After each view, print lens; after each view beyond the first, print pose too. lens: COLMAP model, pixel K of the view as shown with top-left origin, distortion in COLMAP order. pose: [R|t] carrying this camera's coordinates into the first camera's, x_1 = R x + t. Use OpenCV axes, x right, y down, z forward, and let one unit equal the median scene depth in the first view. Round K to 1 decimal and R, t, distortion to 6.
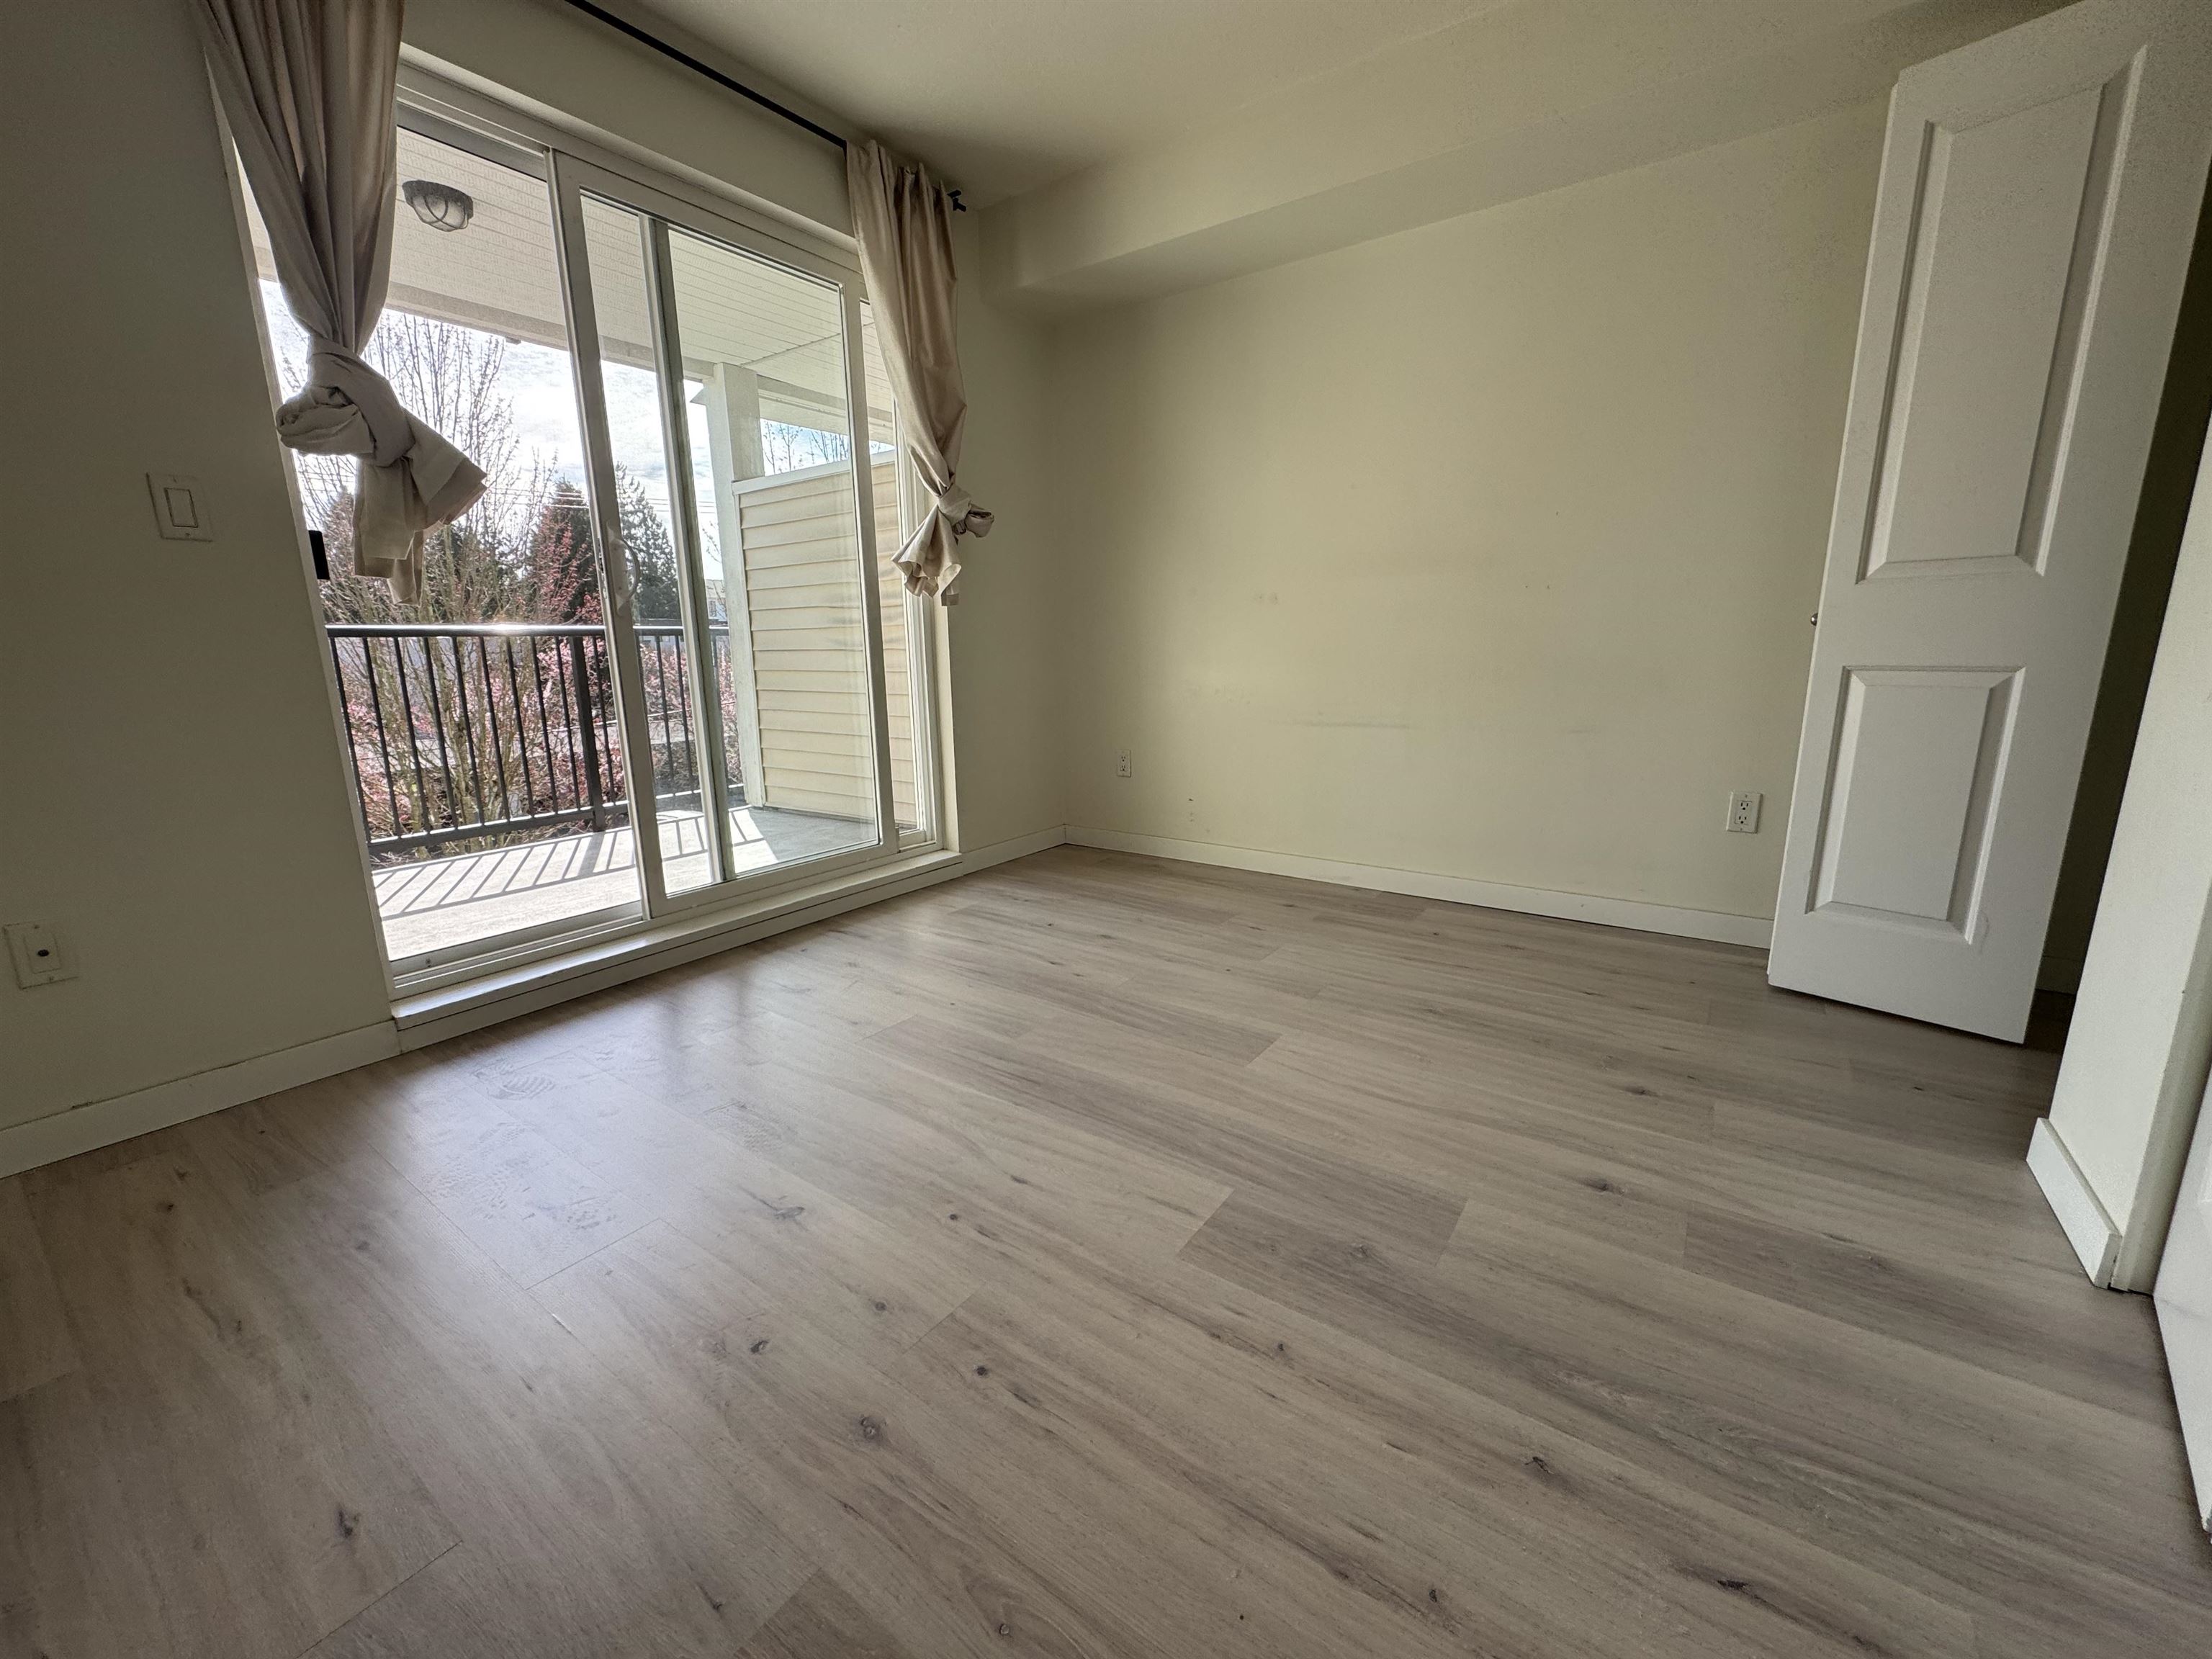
lens RADIAL K [[880.8, 0, 1106.0], [0, 880.8, 829.5], [0, 0, 1]] dist [0.001126, 0.000166]
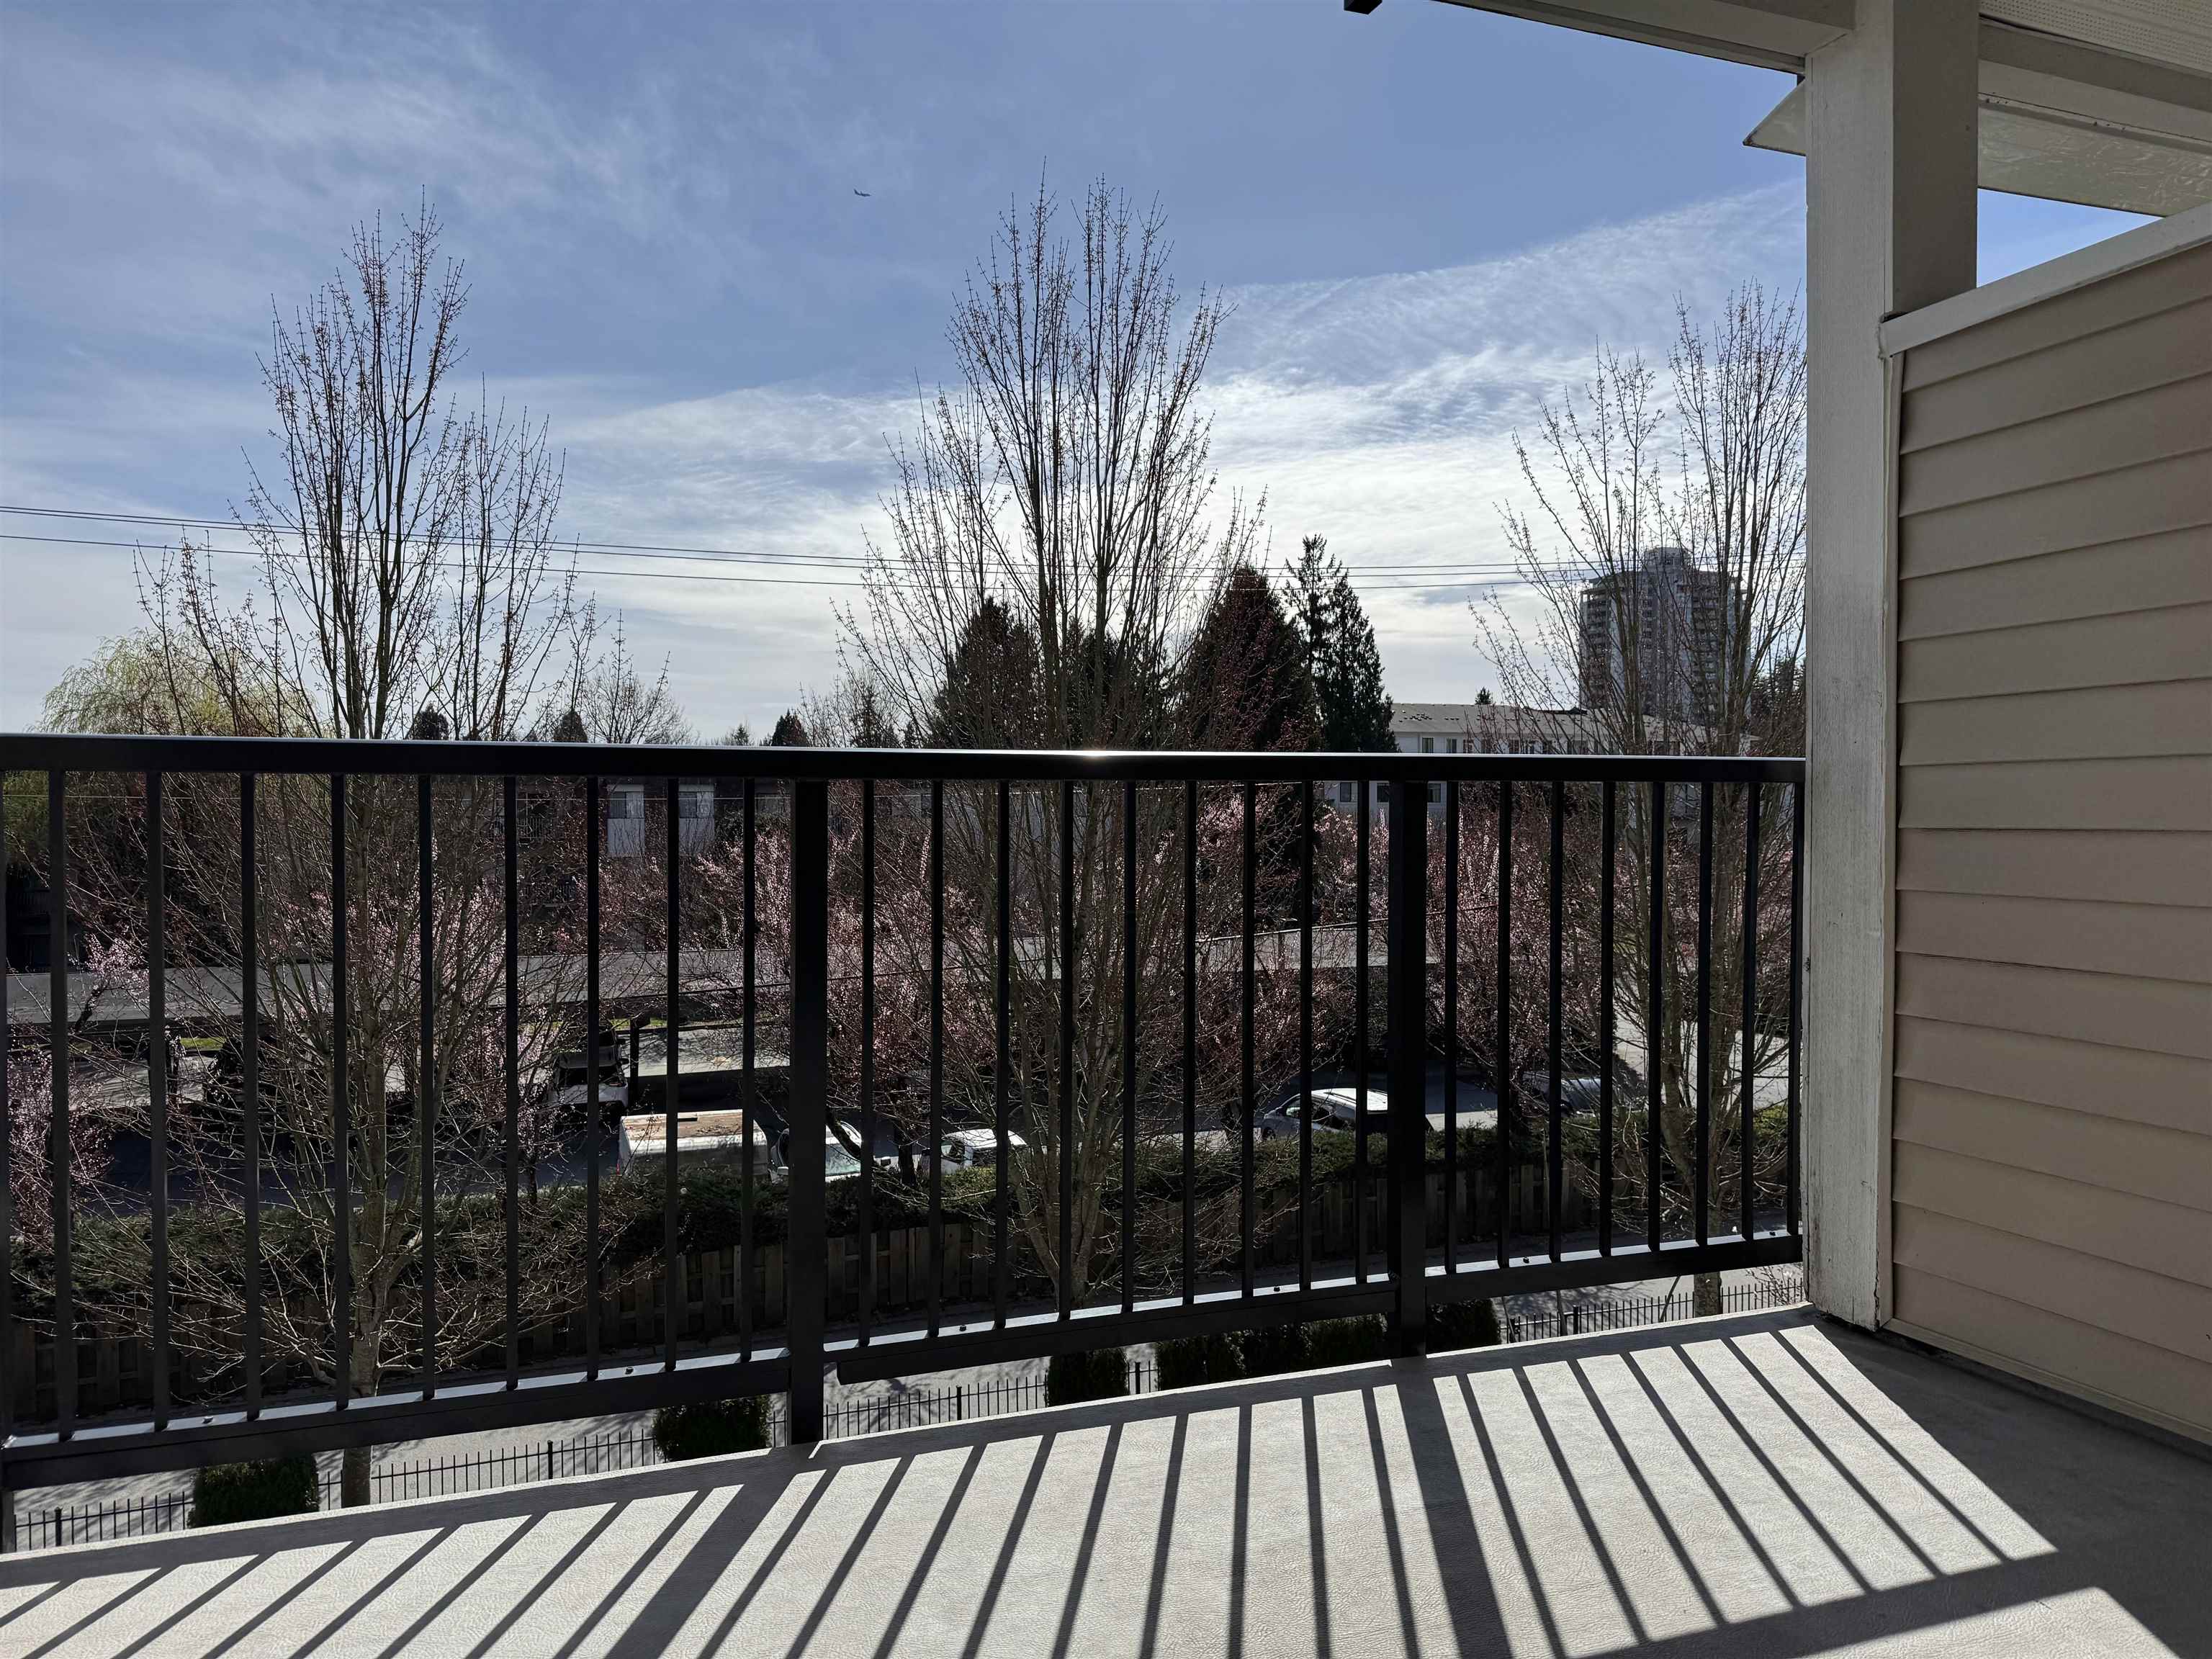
lens RADIAL K [[1561.6, 0, 1106.0], [0, 1561.6, 829.5], [0, 0, 1]] dist [0.130600, -0.180525]
pose [[0.819542, 0.016363, -0.572786, -0.095498], [-0.126080, 0.980245, -0.152392, -0.025520], [0.558977, 0.197109, 0.805415, 0.121939]]
